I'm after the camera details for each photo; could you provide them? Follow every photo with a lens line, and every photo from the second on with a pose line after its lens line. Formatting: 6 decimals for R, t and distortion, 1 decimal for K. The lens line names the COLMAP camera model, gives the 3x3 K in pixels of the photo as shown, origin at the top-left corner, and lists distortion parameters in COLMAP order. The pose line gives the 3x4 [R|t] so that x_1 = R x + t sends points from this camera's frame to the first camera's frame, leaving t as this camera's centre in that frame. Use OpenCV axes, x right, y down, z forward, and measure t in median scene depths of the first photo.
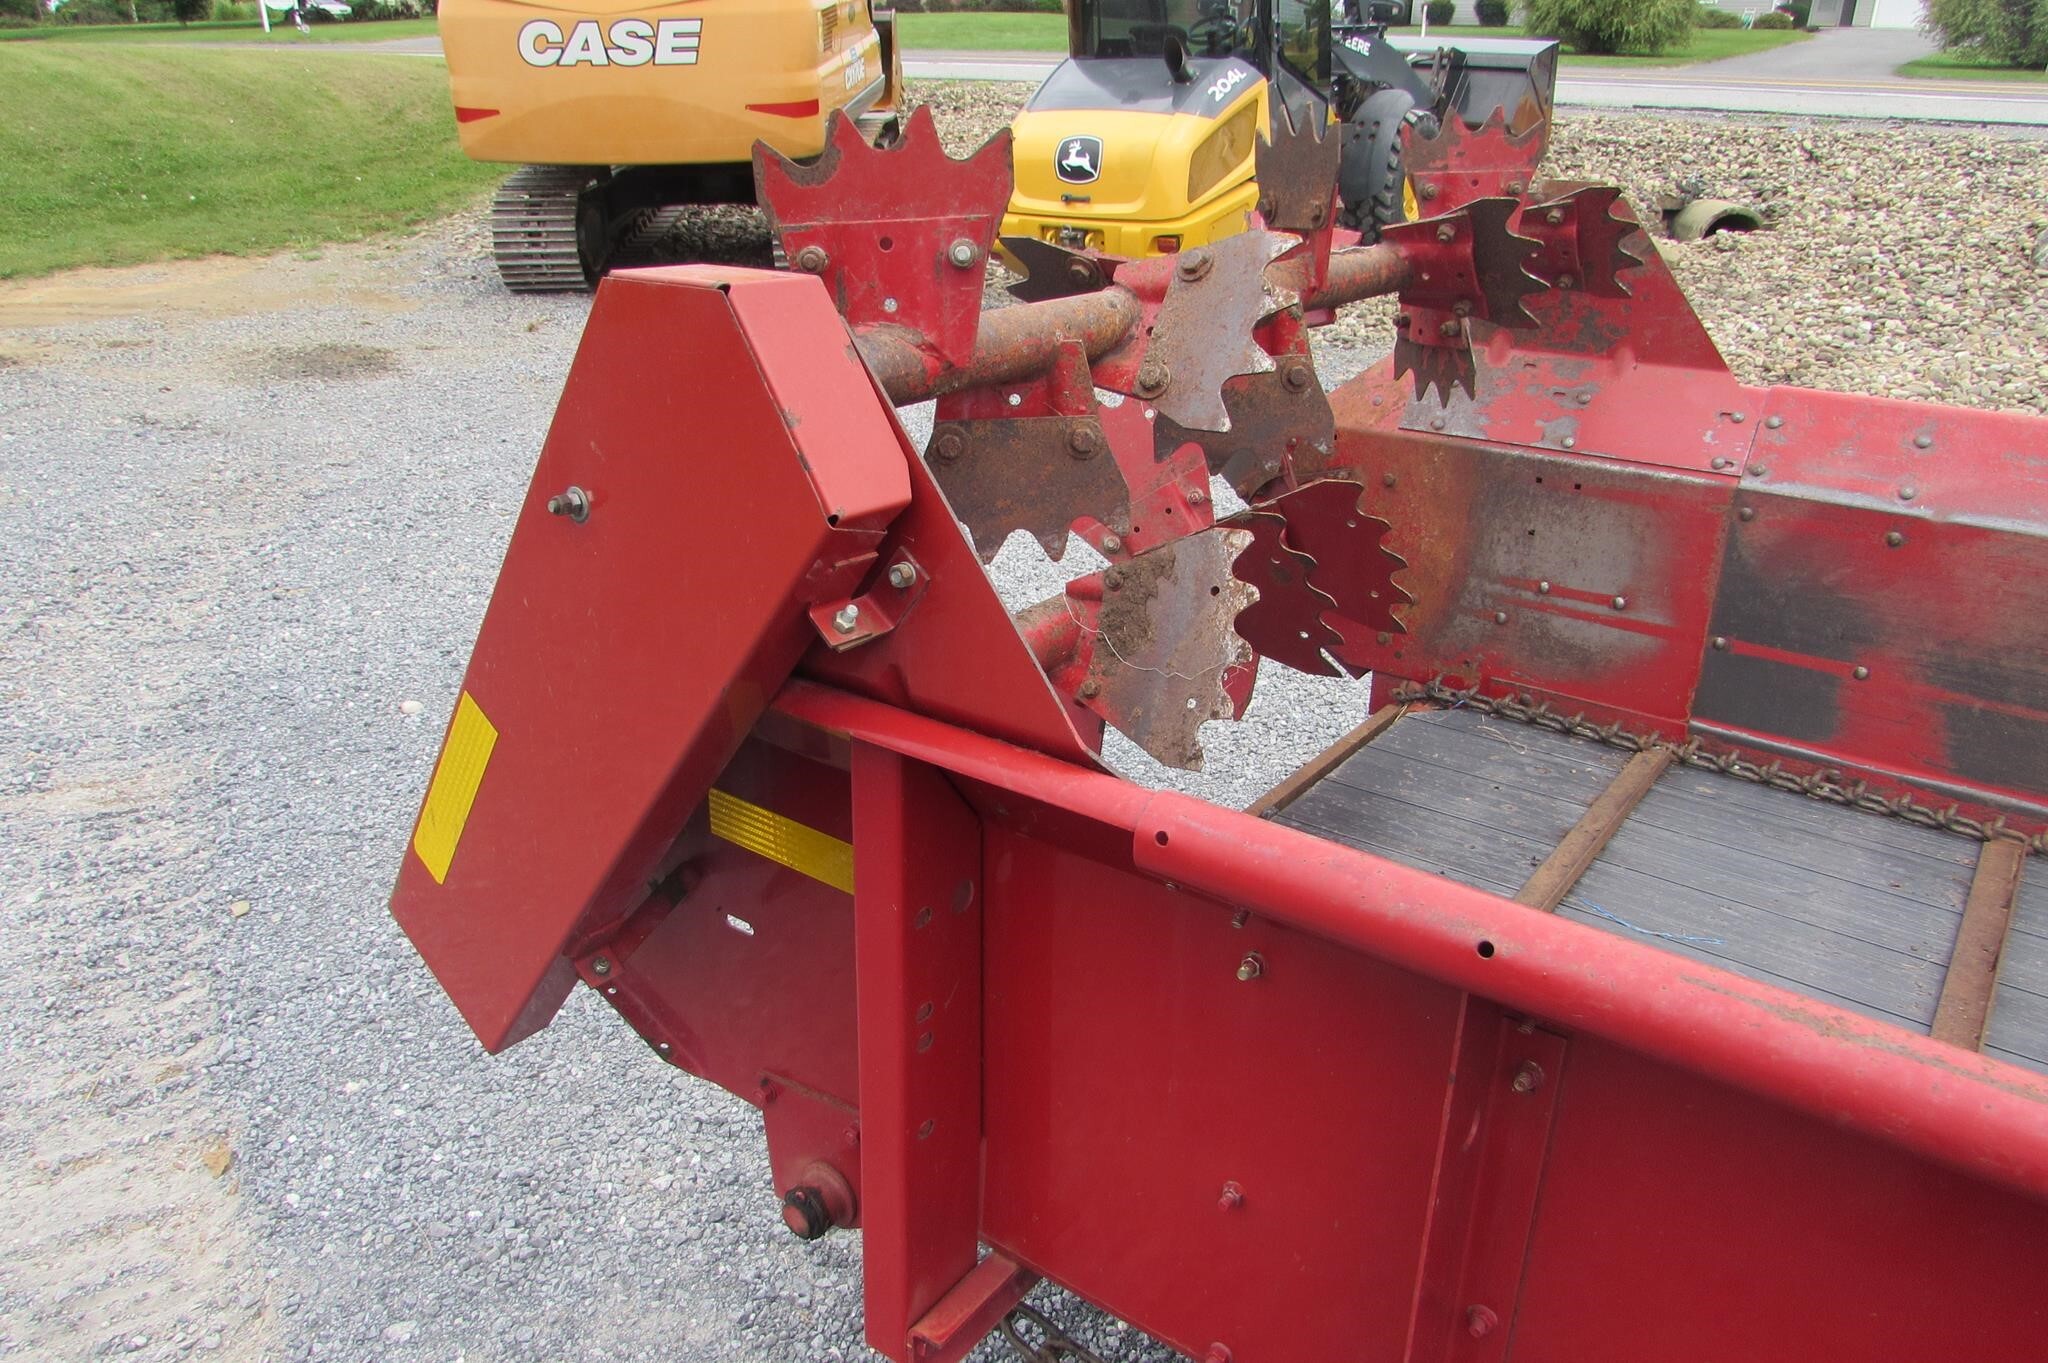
lens RADIAL K [[1492.2, 0, 1024.0], [0, 1492.2, 681.5], [0, 0, 1]] dist [-0.049706, 0.027992]
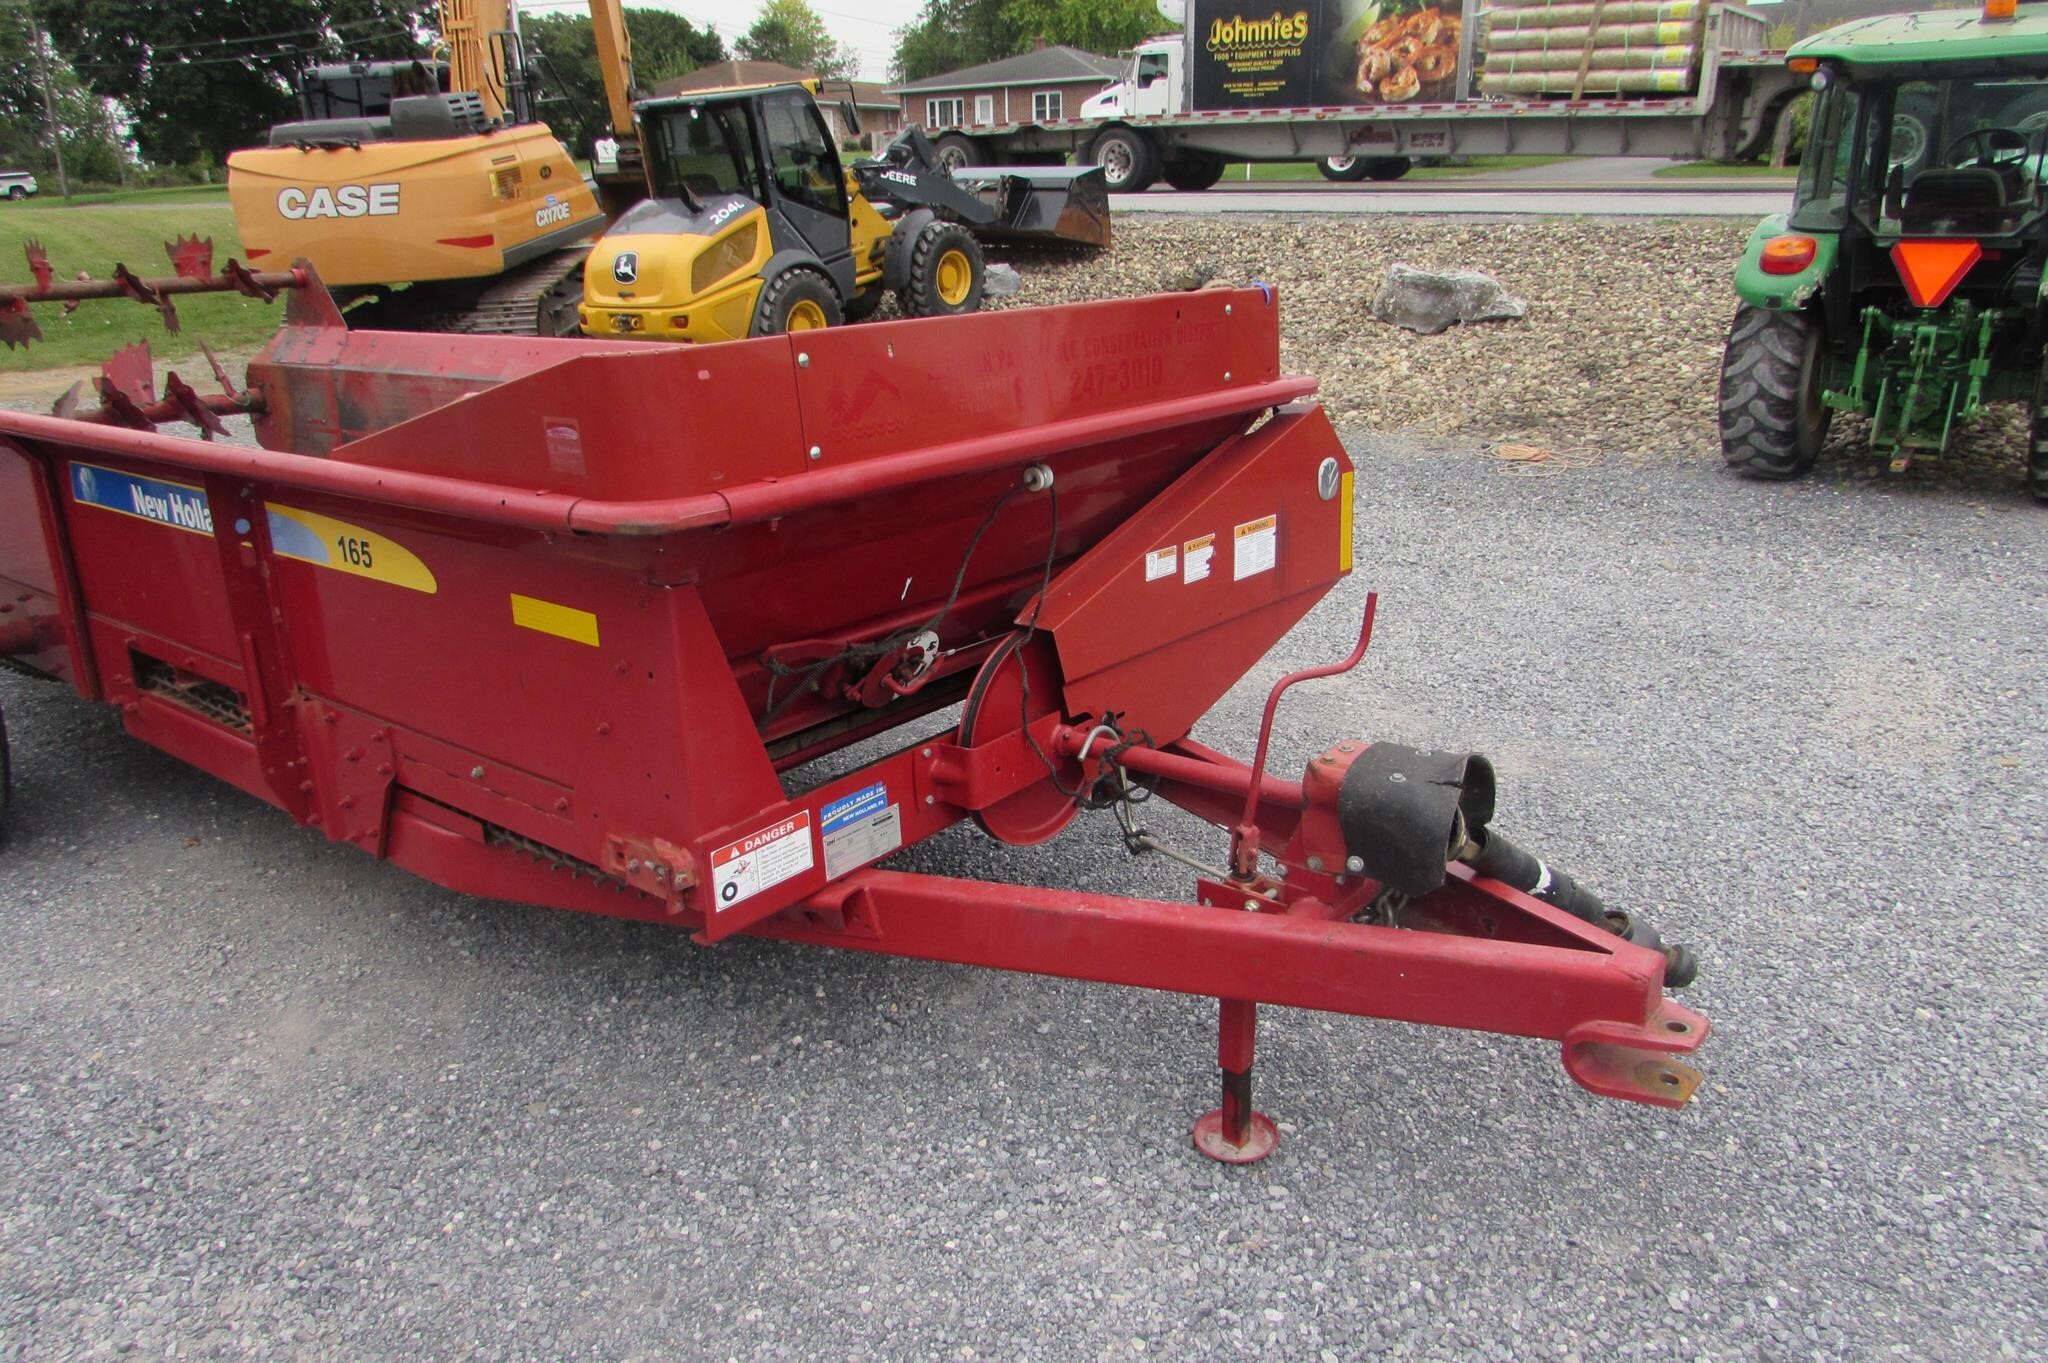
lens RADIAL K [[1428.8, 0, 1037.2], [0, 1428.8, 720.9], [0, 0, 1]] dist [-0.038821, 0.023238]
pose [[0.999290, -0.030367, -0.022301, 0.401341], [0.029460, 0.998768, -0.039927, 0.142631], [0.023486, 0.039241, 0.998954, -0.327755]]
